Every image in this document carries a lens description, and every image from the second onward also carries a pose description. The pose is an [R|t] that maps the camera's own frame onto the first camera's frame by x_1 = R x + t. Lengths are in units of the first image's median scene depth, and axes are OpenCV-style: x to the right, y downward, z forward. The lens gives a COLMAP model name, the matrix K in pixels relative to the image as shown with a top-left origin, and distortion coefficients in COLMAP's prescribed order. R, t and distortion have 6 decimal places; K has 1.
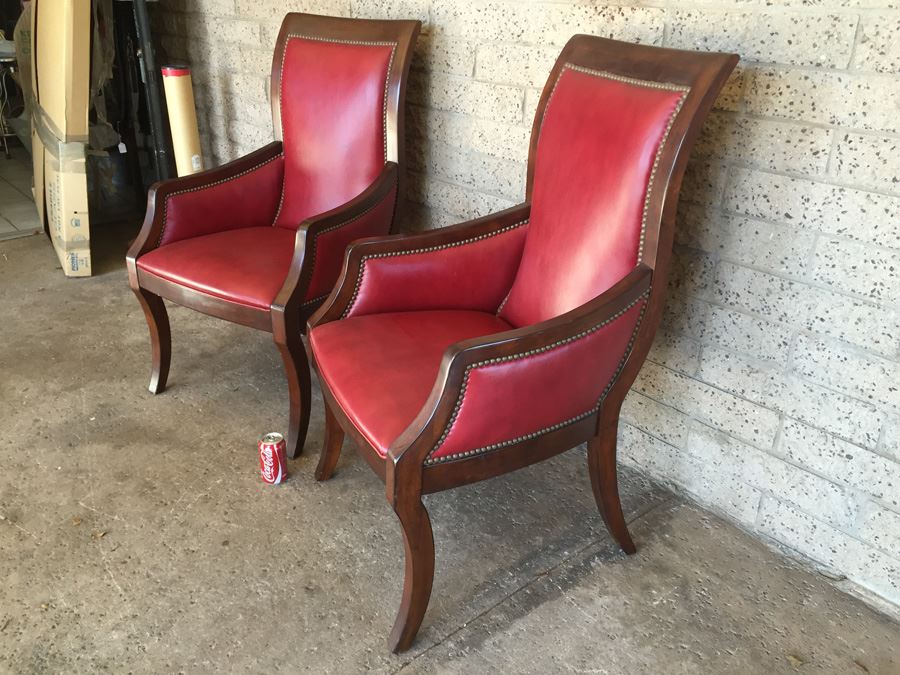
lens RADIAL K [[765.0, 0, 448.8], [0, 765.0, 333.9], [0, 0, 1]] dist [0.097220, -0.138261]
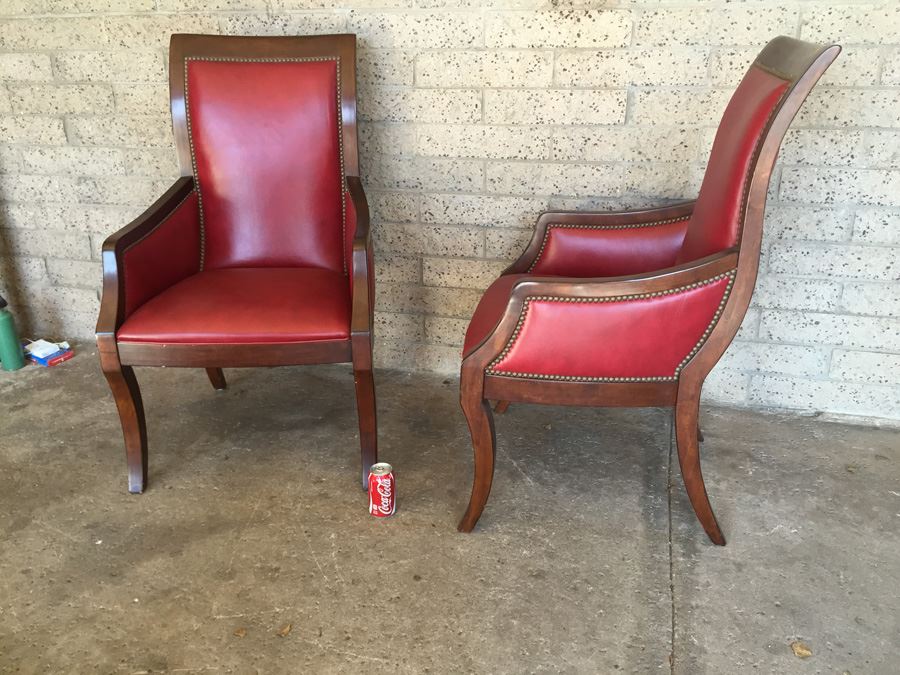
lens RADIAL K [[765.0, 0, 445.4], [0, 765.0, 333.6], [0, 0, 1]] dist [0.097220, -0.138261]
pose [[0.816851, -0.242673, 0.523321, -0.710784], [0.260499, 0.964616, 0.040697, -0.049384], [-0.514680, 0.103081, 0.851163, 0.154677]]
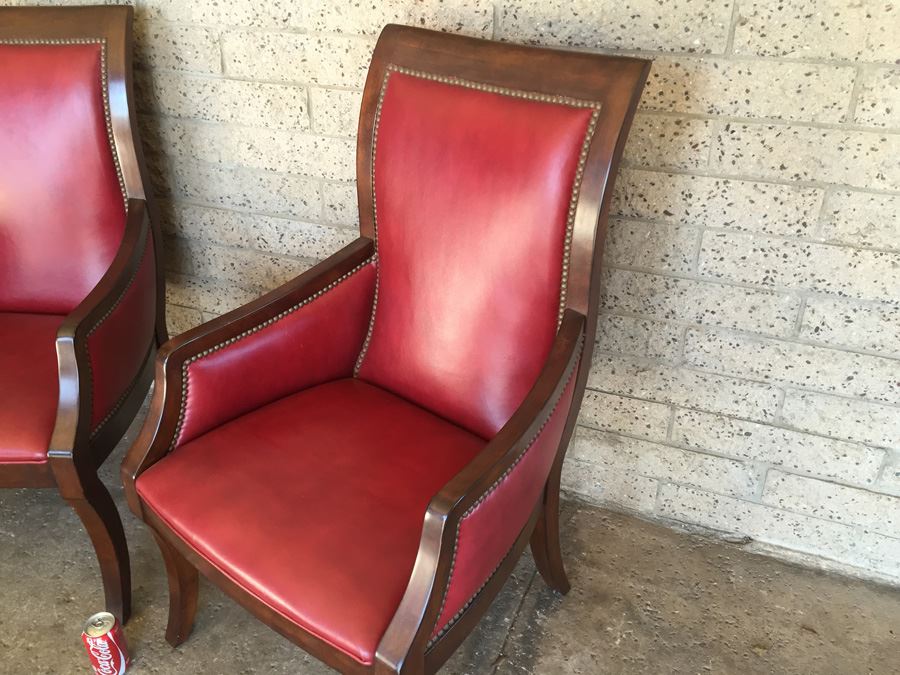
lens RADIAL K [[765.0, 0, 445.9], [0, 765.0, 335.8], [0, 0, 1]] dist [0.097220, -0.138261]
pose [[0.881310, -0.259988, 0.394587, -0.184009], [0.215214, 0.964245, 0.154646, -0.193242], [-0.420684, -0.051370, 0.905752, 0.243974]]
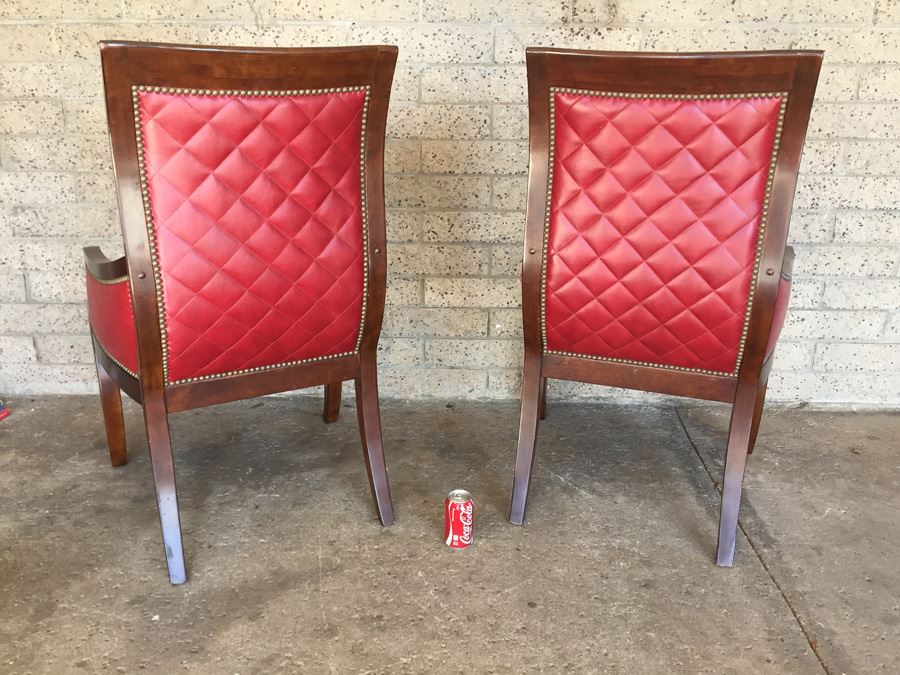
lens RADIAL K [[765.0, 0, 444.6], [0, 765.0, 334.7], [0, 0, 1]] dist [0.097220, -0.138261]
pose [[0.656699, -0.266521, 0.705488, -0.942182], [0.314649, 0.946989, 0.064867, -0.121036], [-0.685377, 0.179383, 0.705747, 0.397362]]
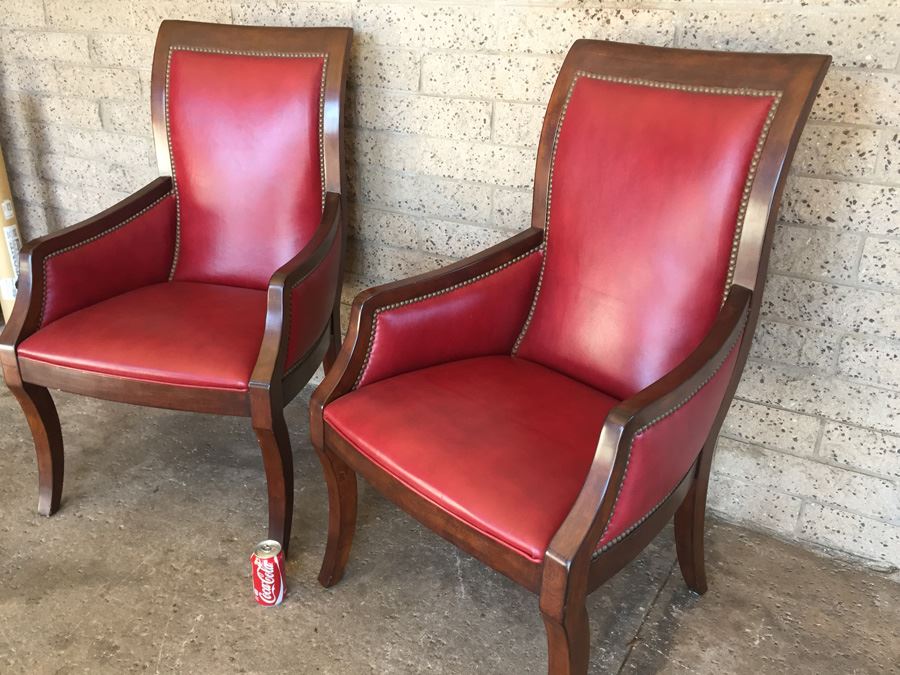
lens RADIAL K [[765.0, 0, 447.5], [0, 765.0, 334.7], [0, 0, 1]] dist [0.097220, -0.138261]
pose [[0.942857, -0.129954, 0.306812, -0.309795], [0.134438, 0.990900, 0.006569, -0.072875], [-0.304874, 0.035053, 0.951748, 0.201328]]
